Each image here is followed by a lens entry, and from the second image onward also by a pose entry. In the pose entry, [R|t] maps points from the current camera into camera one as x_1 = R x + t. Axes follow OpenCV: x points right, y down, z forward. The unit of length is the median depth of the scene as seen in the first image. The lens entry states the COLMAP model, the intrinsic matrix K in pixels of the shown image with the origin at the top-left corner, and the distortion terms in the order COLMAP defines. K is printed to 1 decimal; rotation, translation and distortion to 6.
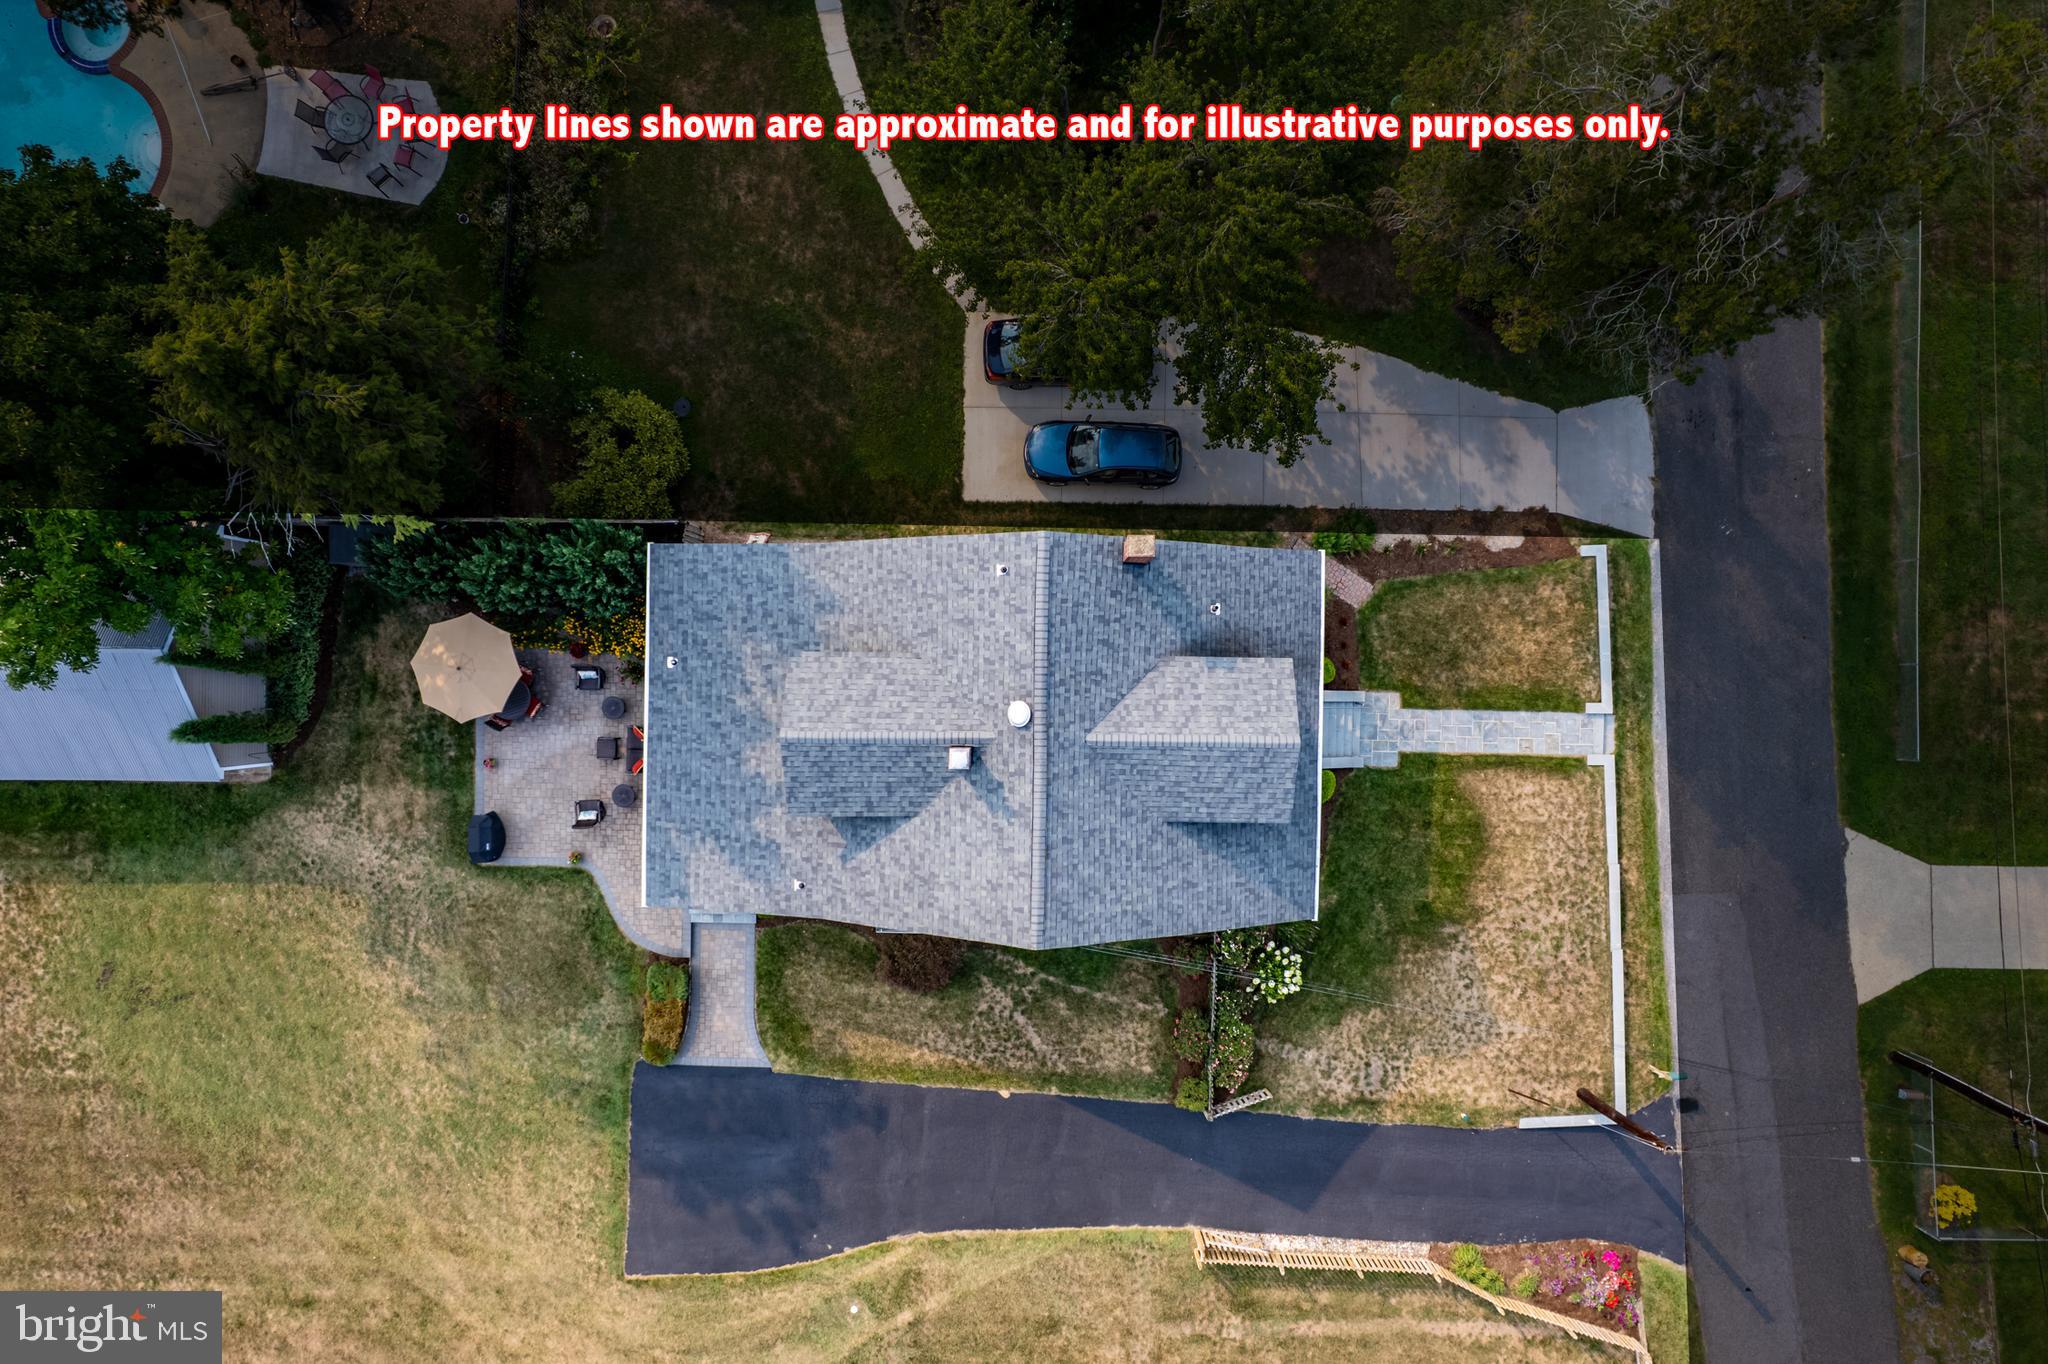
lens RADIAL K [[1330.3, 0, 1024.0], [0, 1330.3, 682.0], [0, 0, 1]] dist [-0.033801, 0.001149]
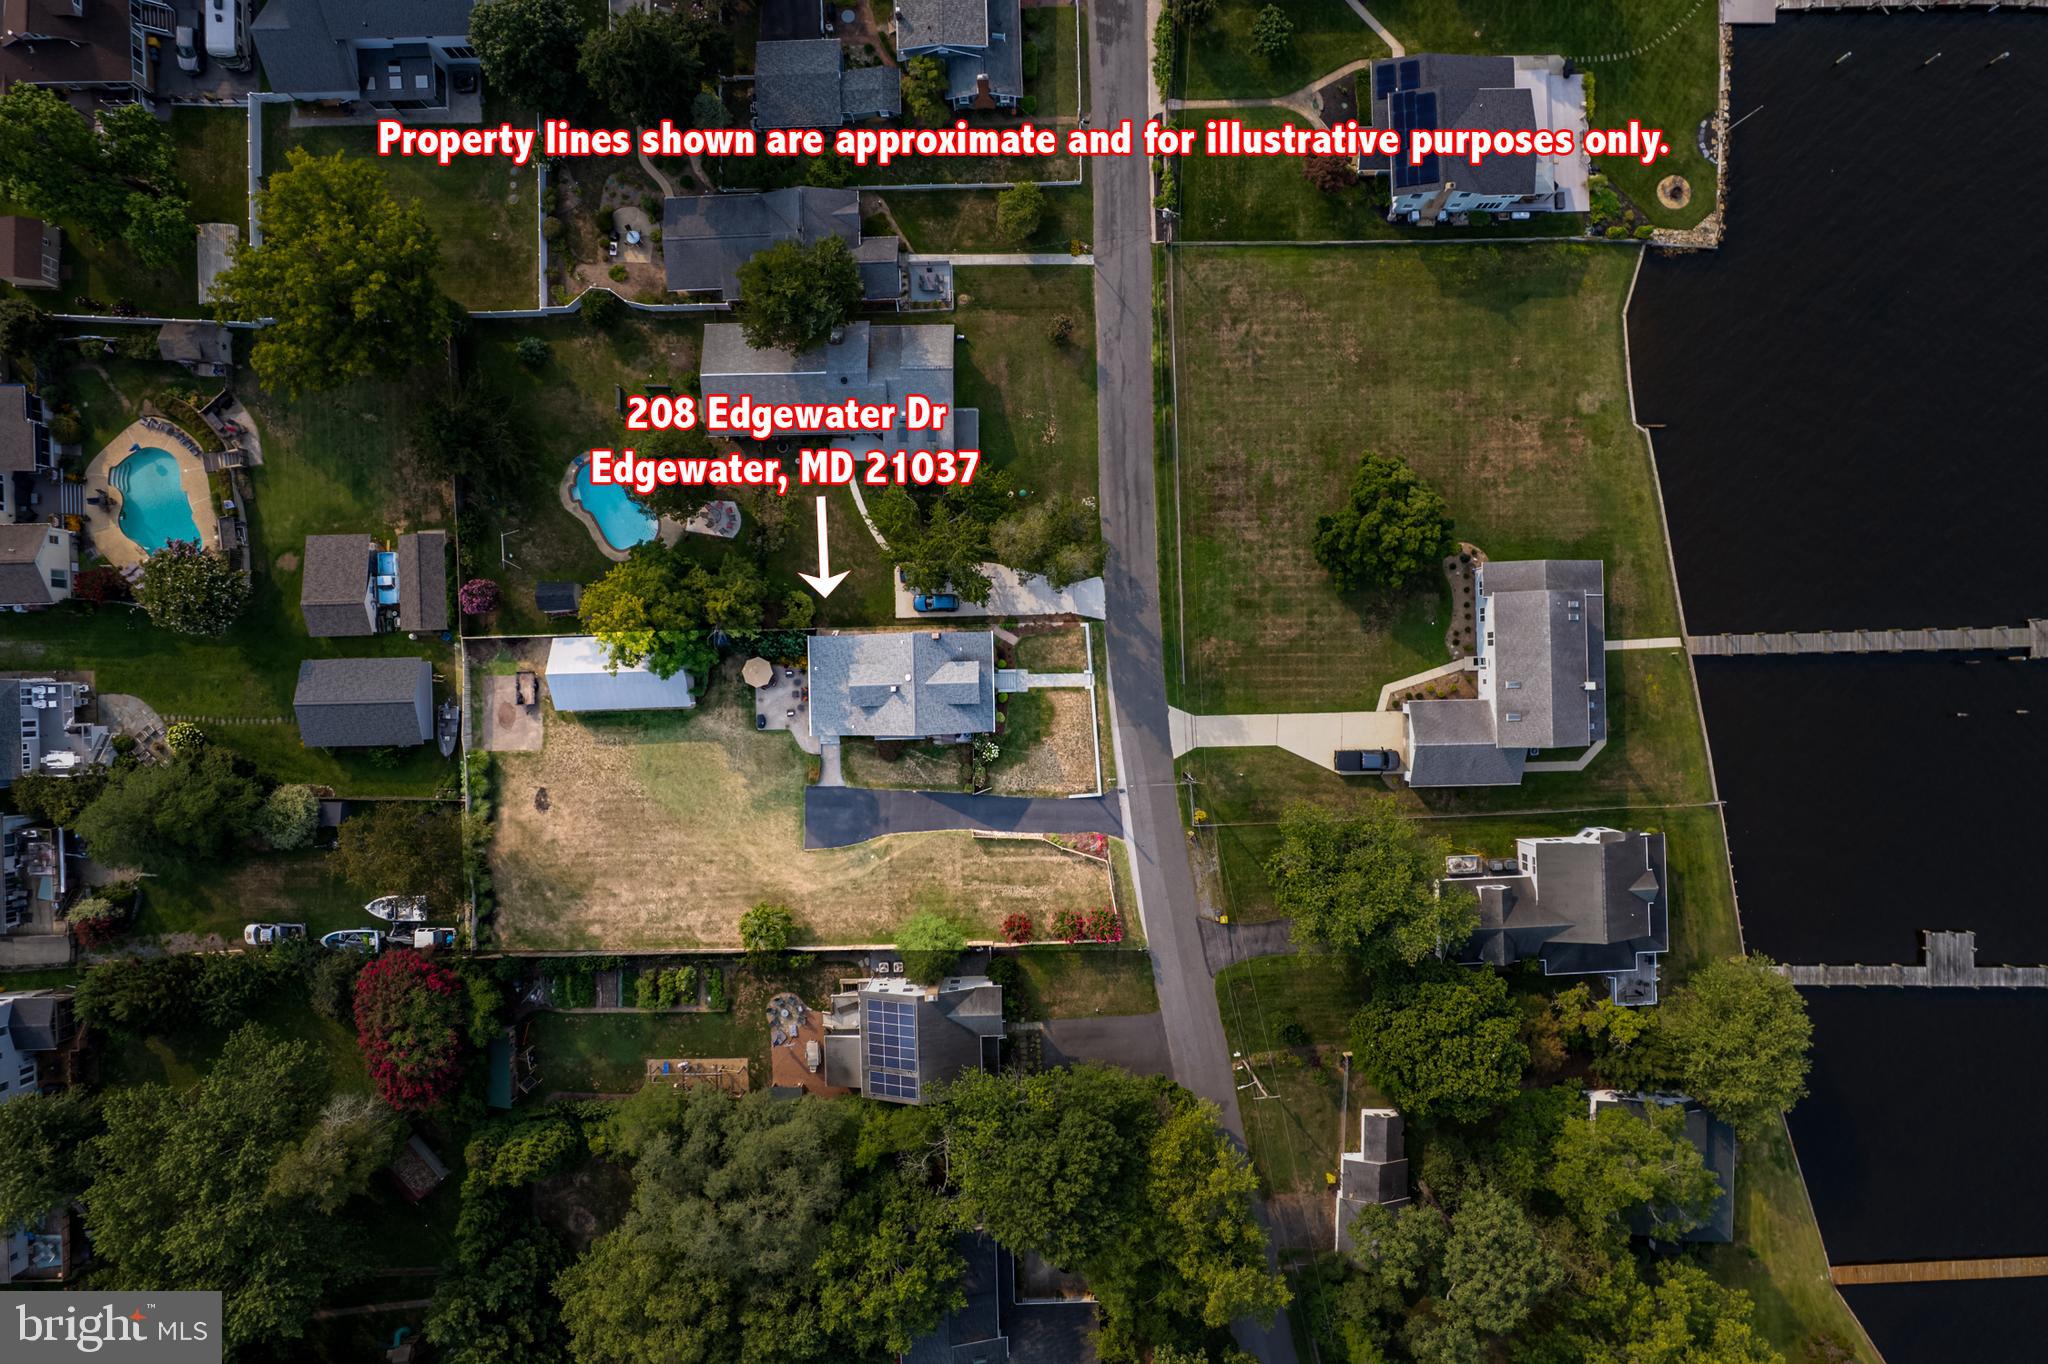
lens RADIAL K [[1330.3, 0, 1024.0], [0, 1330.3, 682.0], [0, 0, 1]] dist [-0.033801, 0.001149]
pose [[0.999279, -0.037925, 0.001832, 0.272711], [0.037926, 0.999281, -0.000358, 0.041640], [-0.001817, 0.000427, 0.999998, -2.430458]]
